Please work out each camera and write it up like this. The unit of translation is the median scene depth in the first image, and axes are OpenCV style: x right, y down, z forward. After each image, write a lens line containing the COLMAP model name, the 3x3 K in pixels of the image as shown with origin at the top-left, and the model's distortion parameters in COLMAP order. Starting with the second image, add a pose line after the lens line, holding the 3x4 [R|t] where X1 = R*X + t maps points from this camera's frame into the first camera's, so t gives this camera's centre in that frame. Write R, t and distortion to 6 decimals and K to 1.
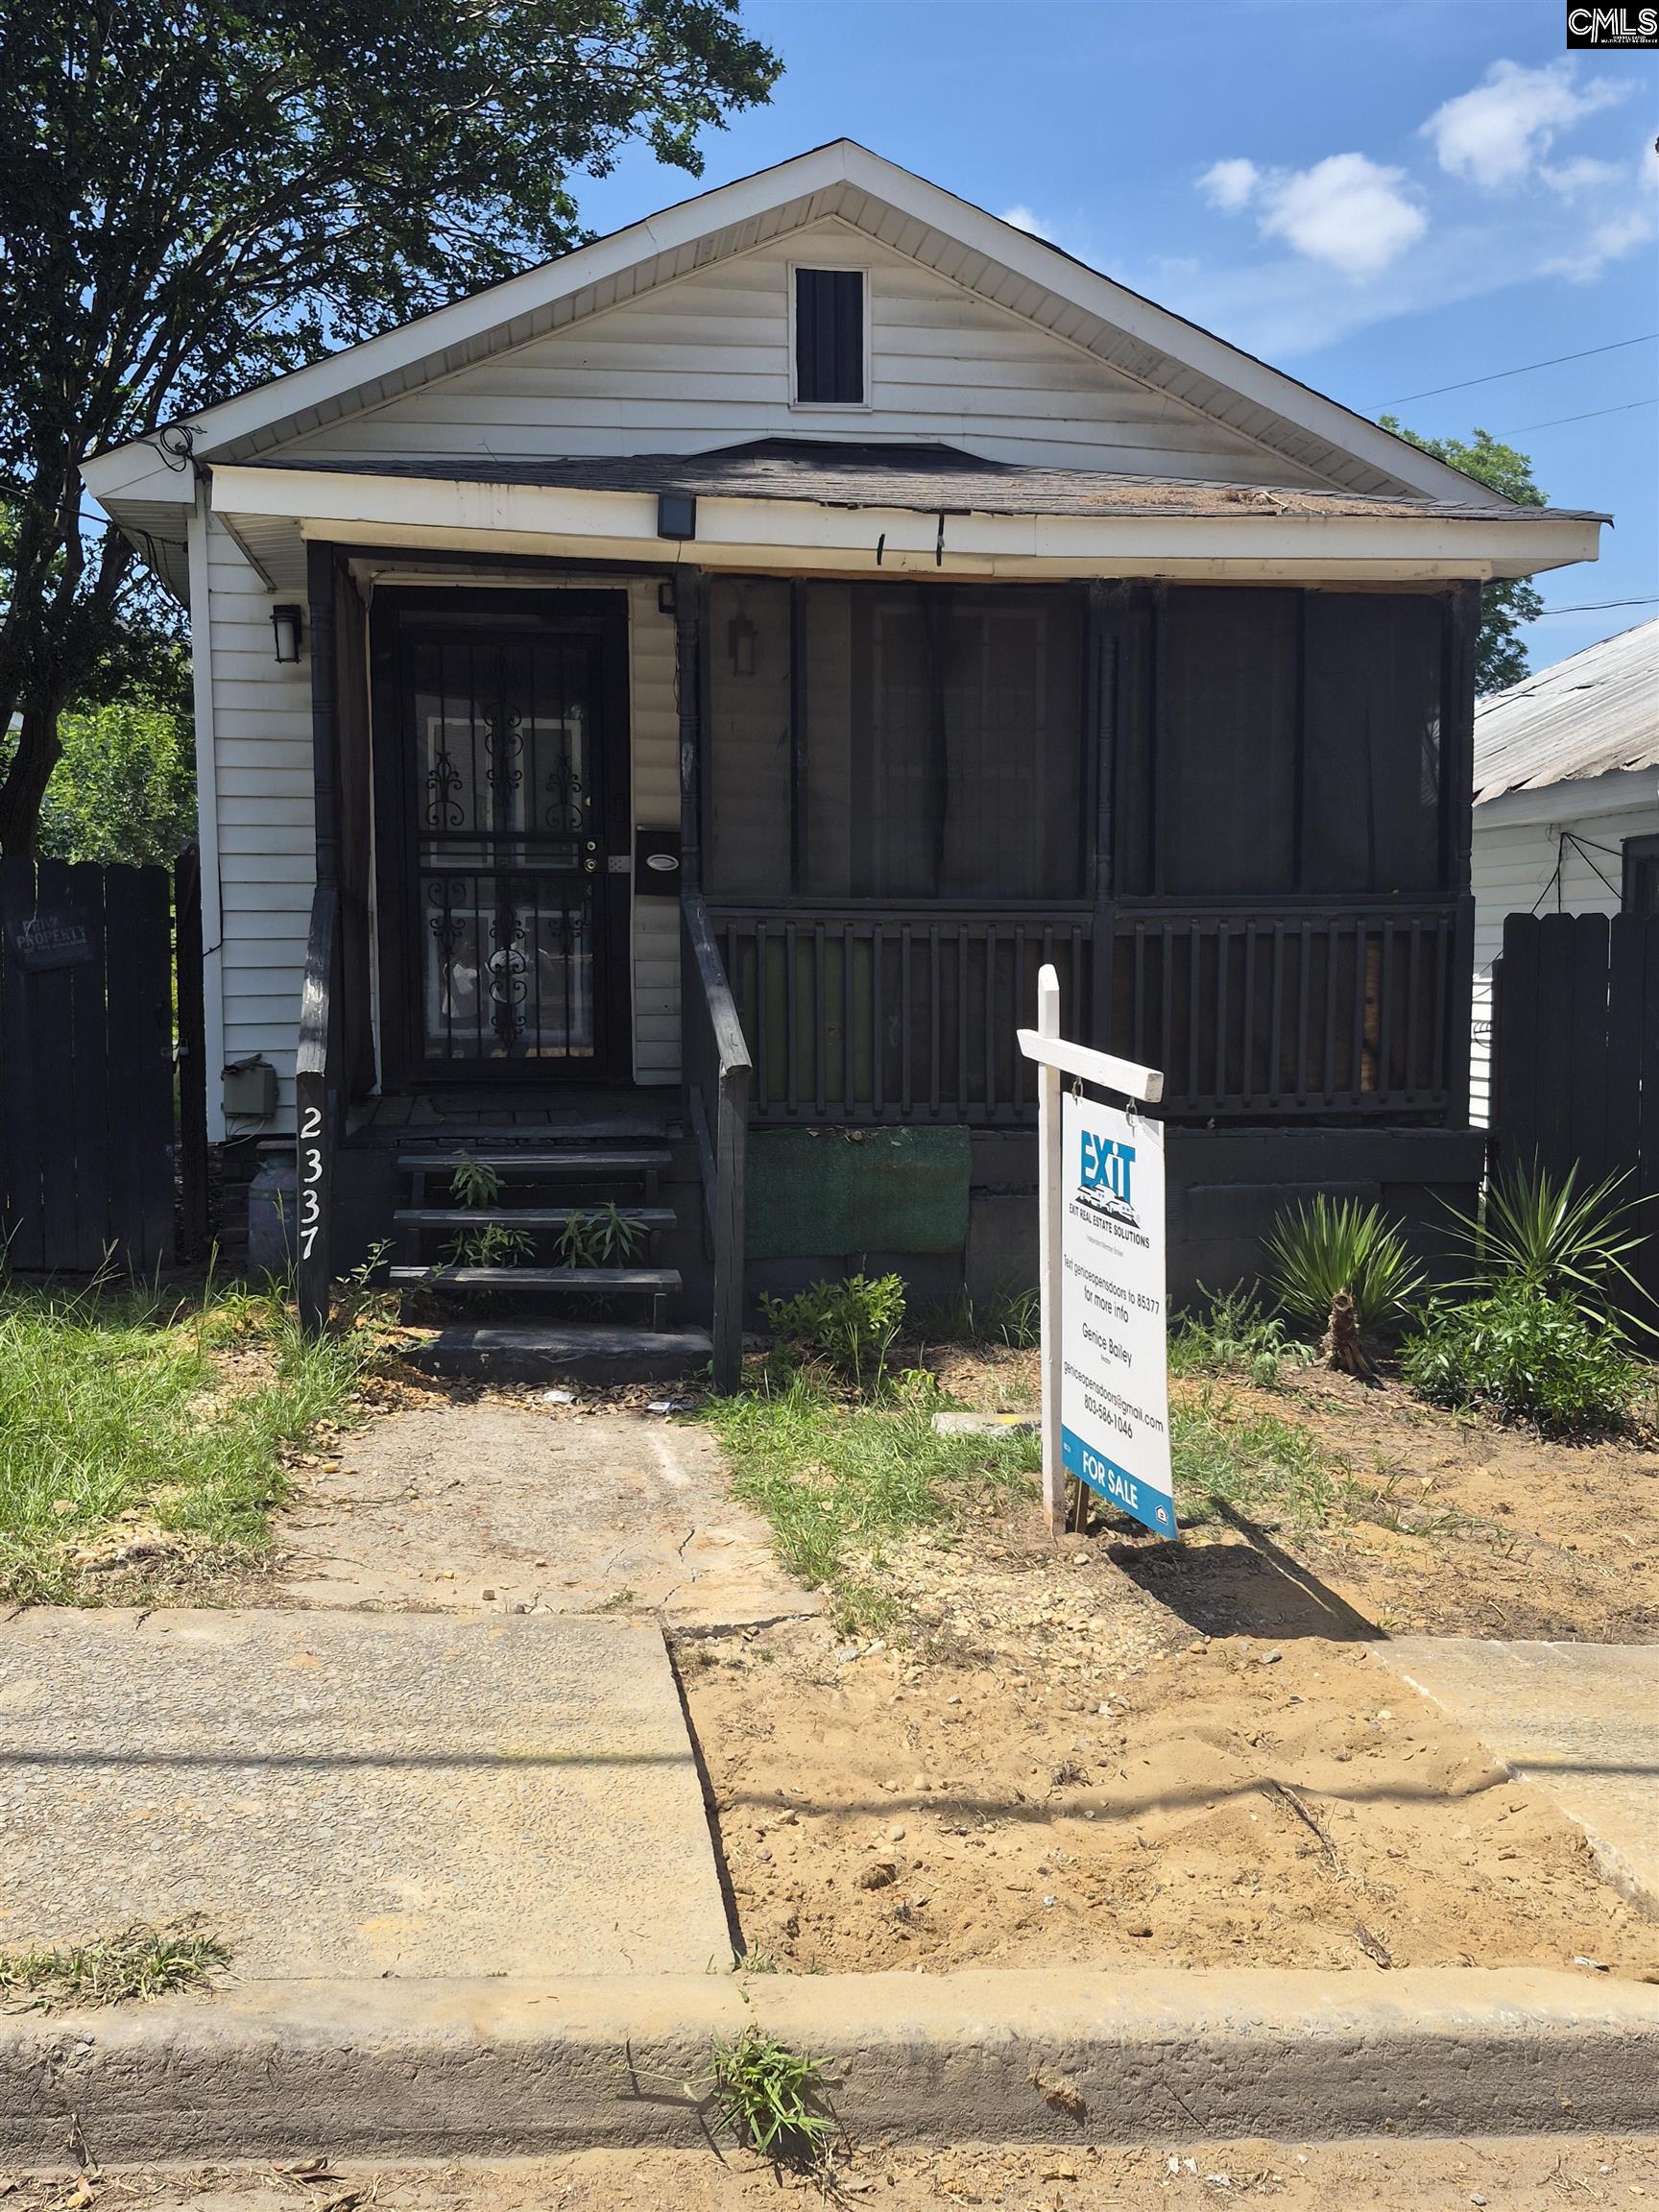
lens RADIAL K [[2195.5, 0, 829.5], [0, 2195.5, 1106.0], [0, 0, 1]] dist [0.183057, -0.320853]
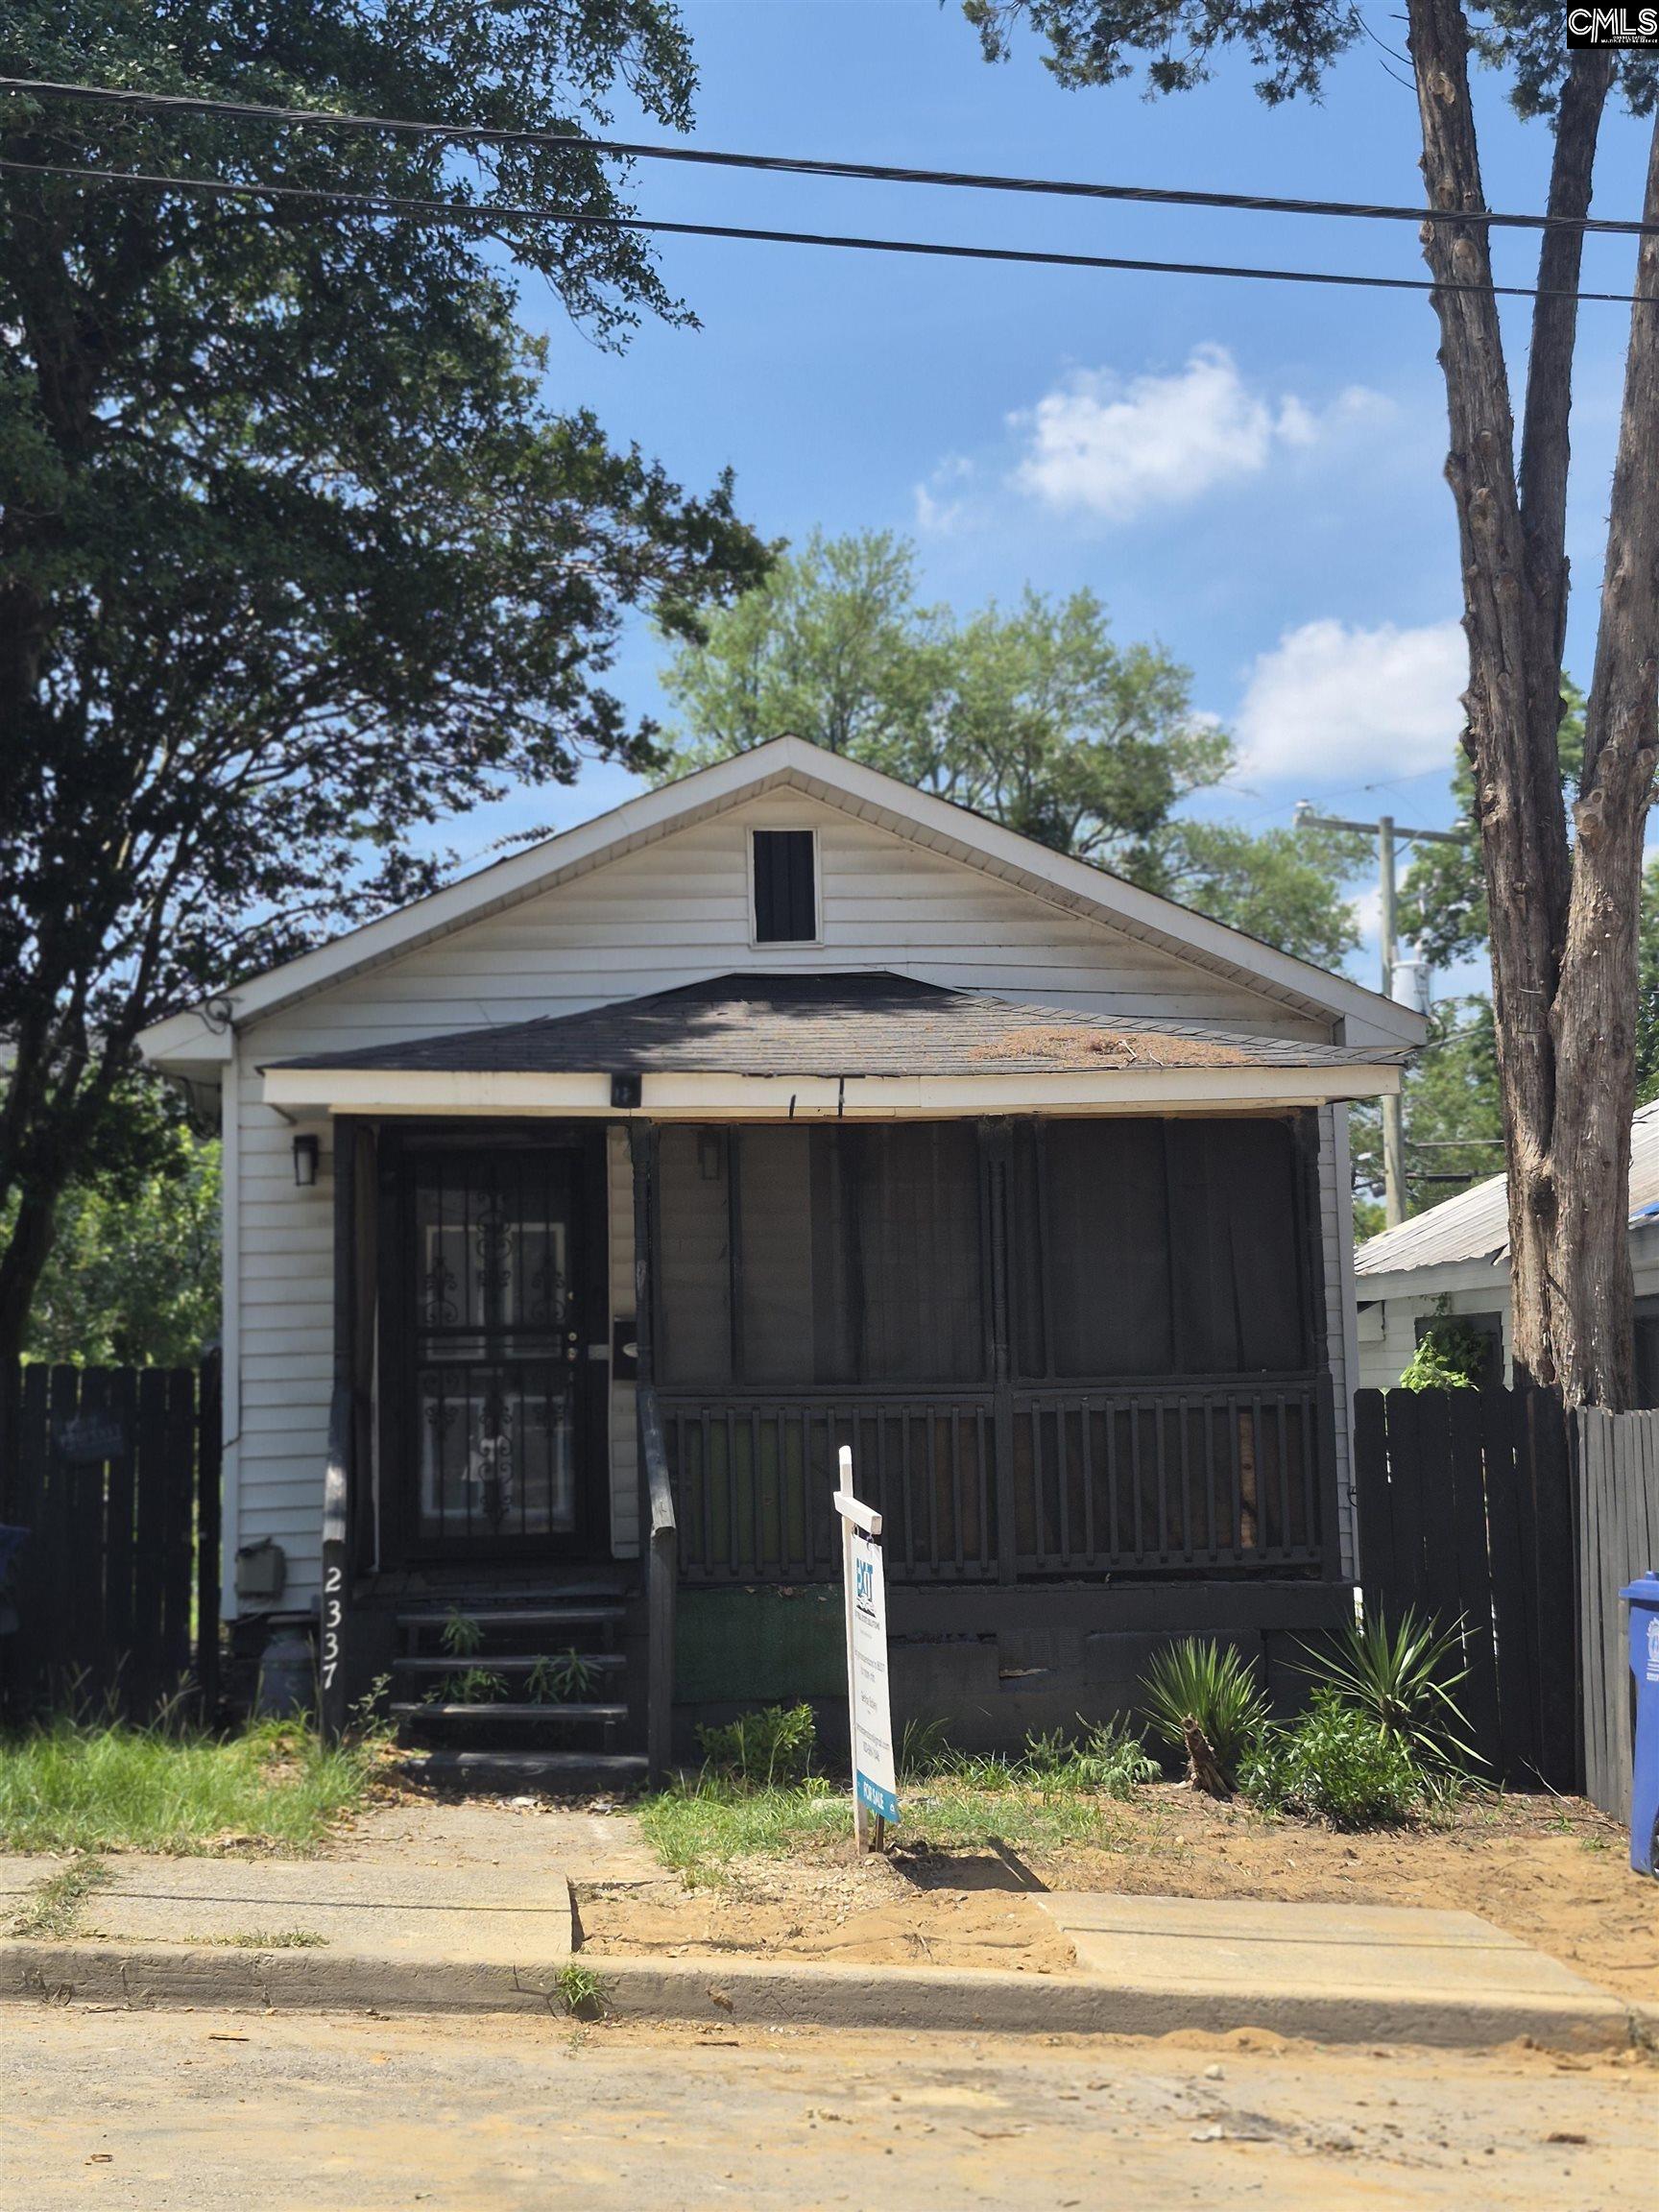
lens RADIAL K [[2886.3, 0, 829.5], [0, 2886.3, 1106.0], [0, 0, 1]] dist [0.155476, -0.025828]
pose [[0.998989, -0.024408, -0.037748, 0.094486], [0.017455, 0.984480, -0.174626, 0.027735], [0.041424, 0.173791, 0.983911, -0.529608]]
